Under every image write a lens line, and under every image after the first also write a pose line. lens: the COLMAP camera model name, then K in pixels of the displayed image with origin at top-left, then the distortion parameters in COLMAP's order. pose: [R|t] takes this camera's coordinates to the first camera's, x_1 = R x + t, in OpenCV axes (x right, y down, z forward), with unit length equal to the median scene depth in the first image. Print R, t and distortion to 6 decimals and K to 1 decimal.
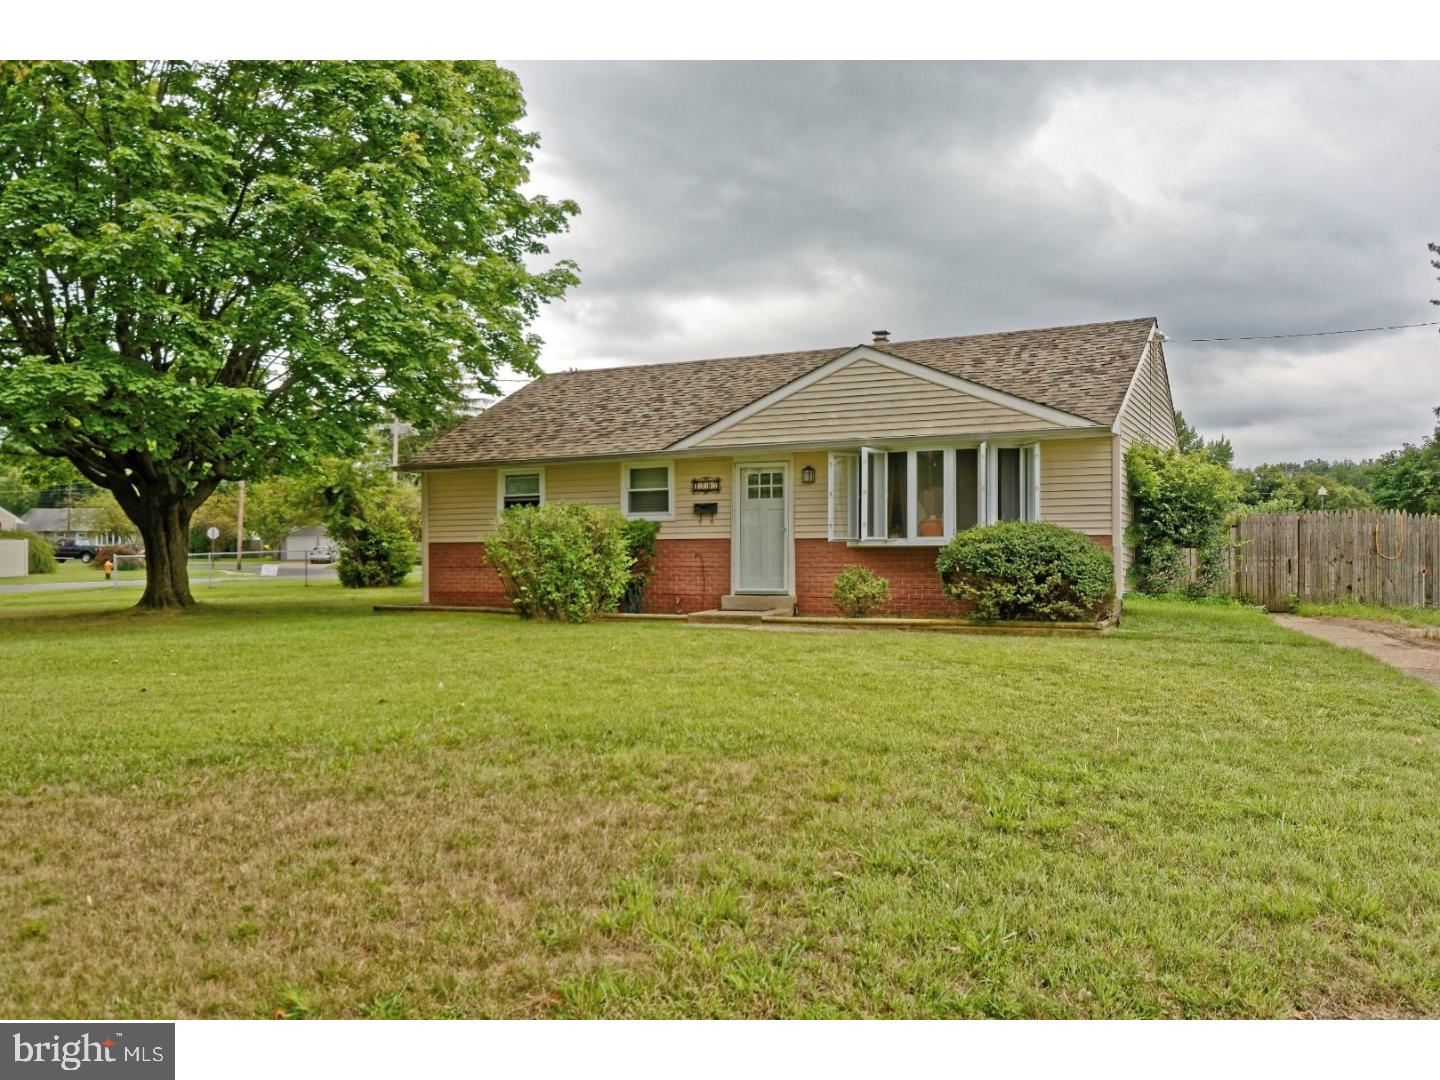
lens RADIAL K [[1145.7, 0, 720.0], [0, 1145.7, 540.0], [0, 0, 1]] dist [0.008122, -0.011915]
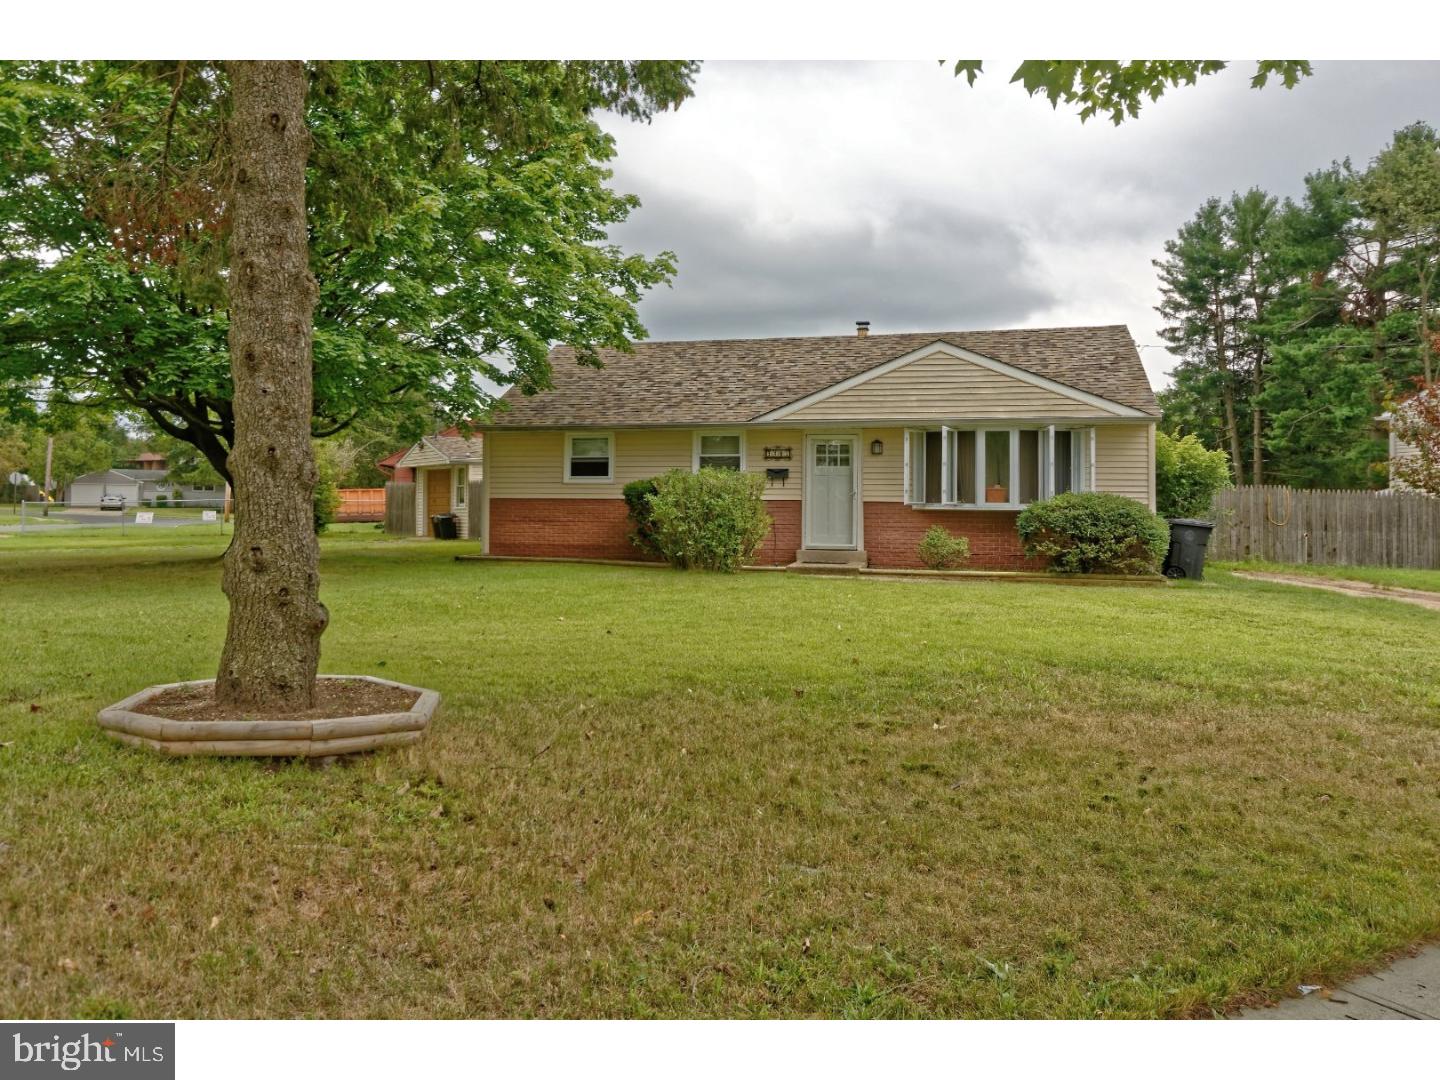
lens RADIAL K [[1076.0, 0, 661.0], [0, 1076.0, 453.1], [0, 0, 1]] dist [-0.000704, -0.001910]
pose [[0.982070, 0.025540, 0.186779, -0.342196], [-0.018403, 0.999036, -0.039846, -0.003056], [-0.187617, 0.035694, 0.981594, -0.034730]]
